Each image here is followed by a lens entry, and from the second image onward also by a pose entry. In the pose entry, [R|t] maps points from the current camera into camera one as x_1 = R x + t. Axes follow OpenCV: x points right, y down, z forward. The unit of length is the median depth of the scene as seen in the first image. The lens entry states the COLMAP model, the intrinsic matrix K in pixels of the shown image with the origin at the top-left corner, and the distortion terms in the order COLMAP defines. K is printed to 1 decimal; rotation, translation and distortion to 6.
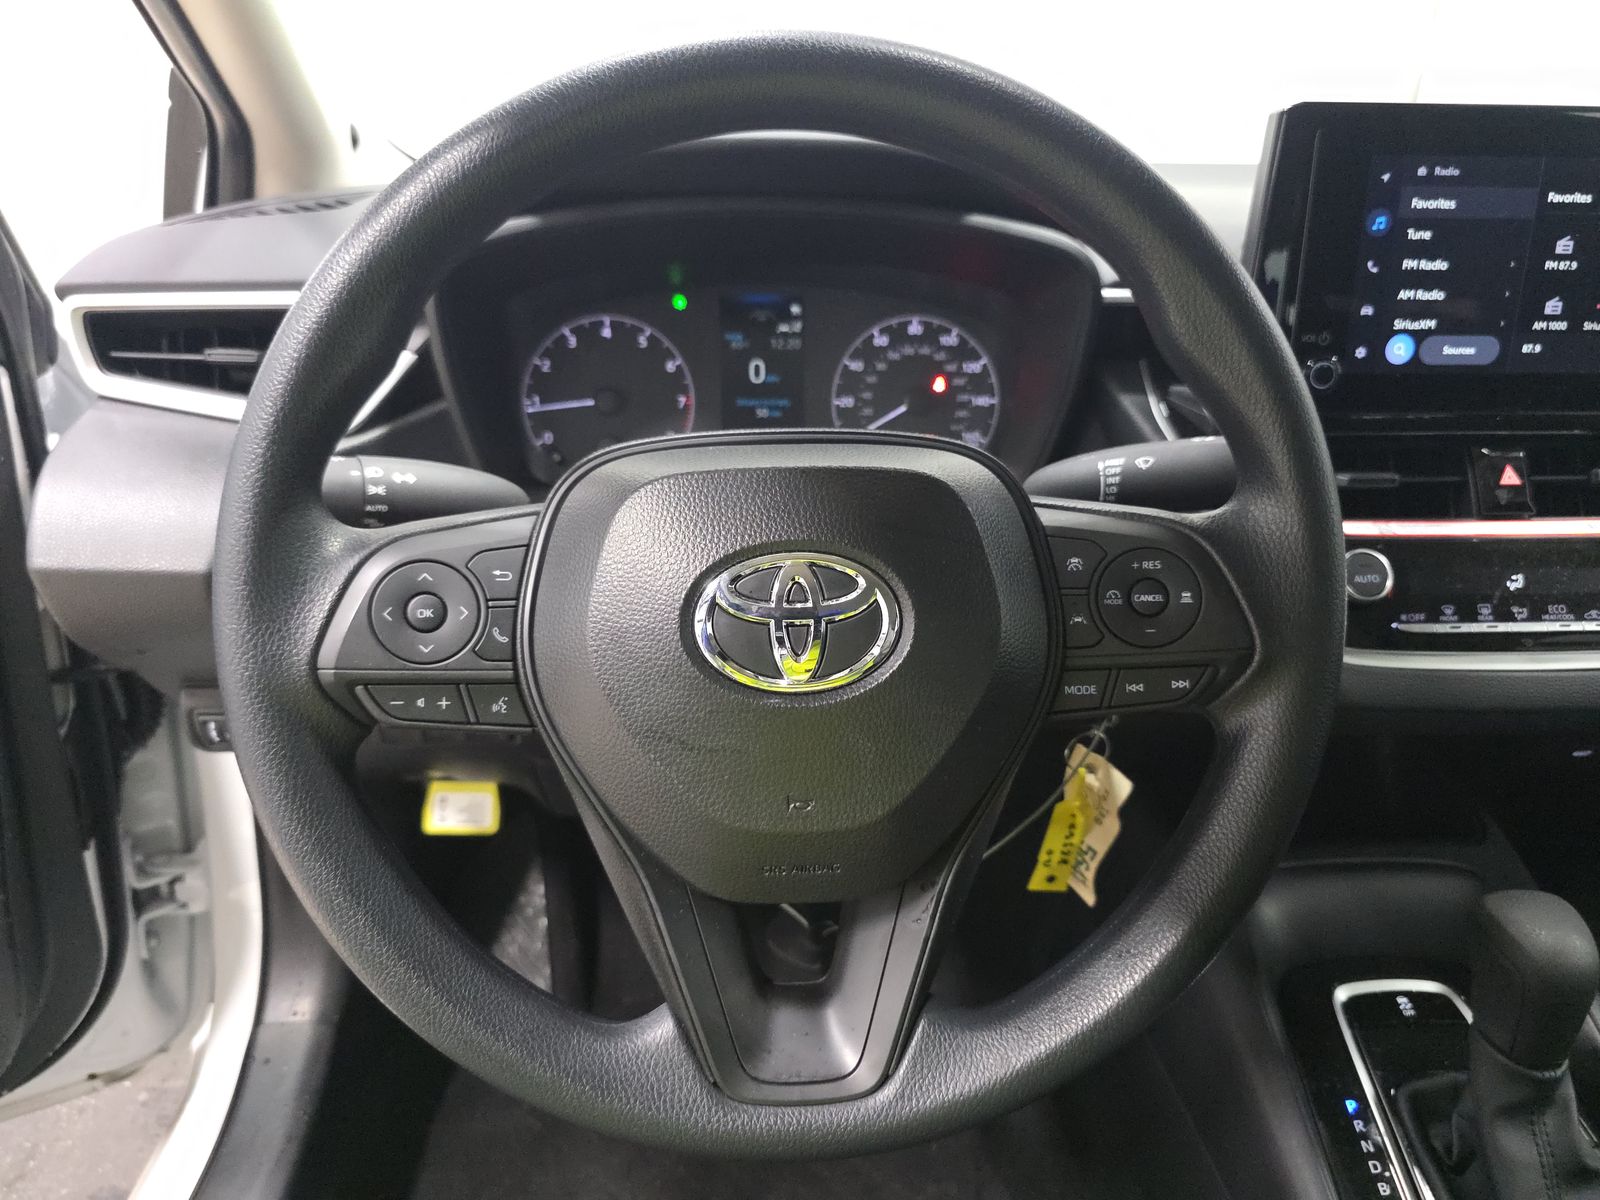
lens RADIAL K [[1113.5, 0, 781.2], [0, 1113.5, 570.1], [0, 0, 1]] dist [0.012852, -0.012515]
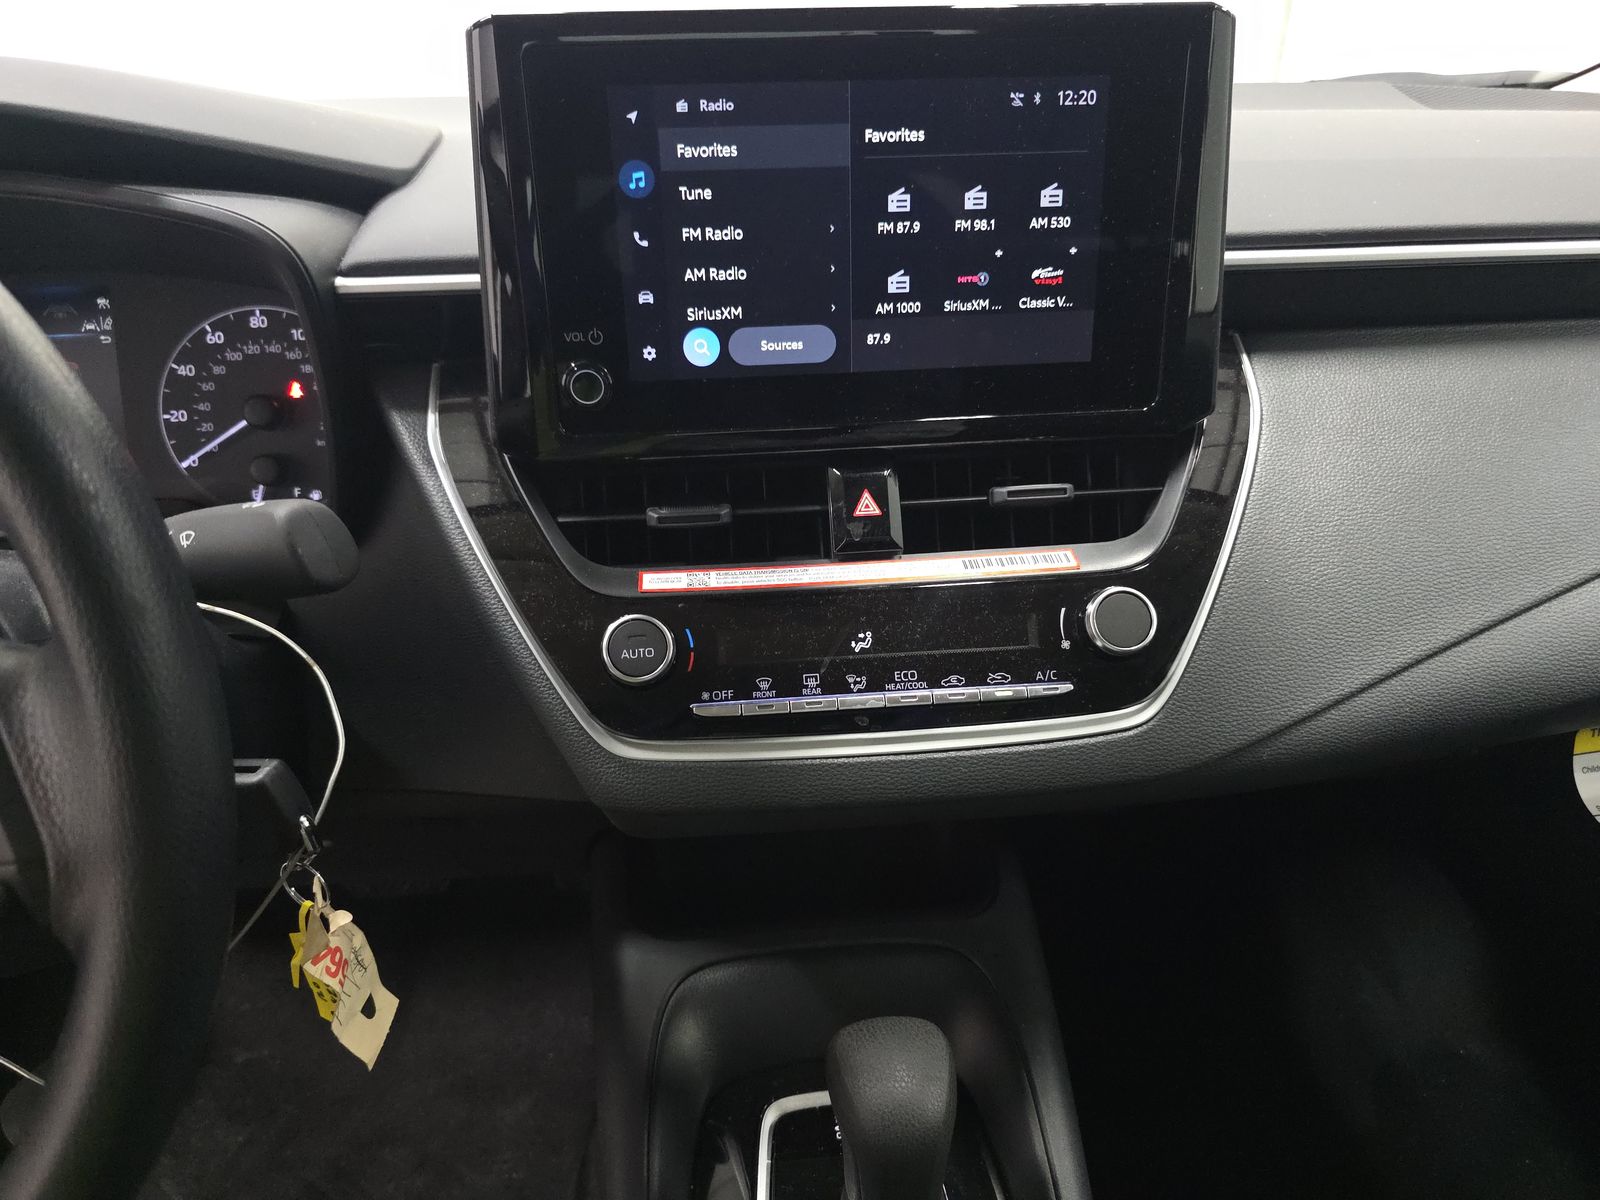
lens RADIAL K [[1113.5, 0, 807.9], [0, 1113.5, 614.8], [0, 0, 1]] dist [0.012852, -0.012515]
pose [[0.999173, -0.039539, 0.009472, 0.616913], [0.038415, 0.994386, 0.098589, -0.087795], [-0.013317, -0.098144, 0.995083, 0.219891]]
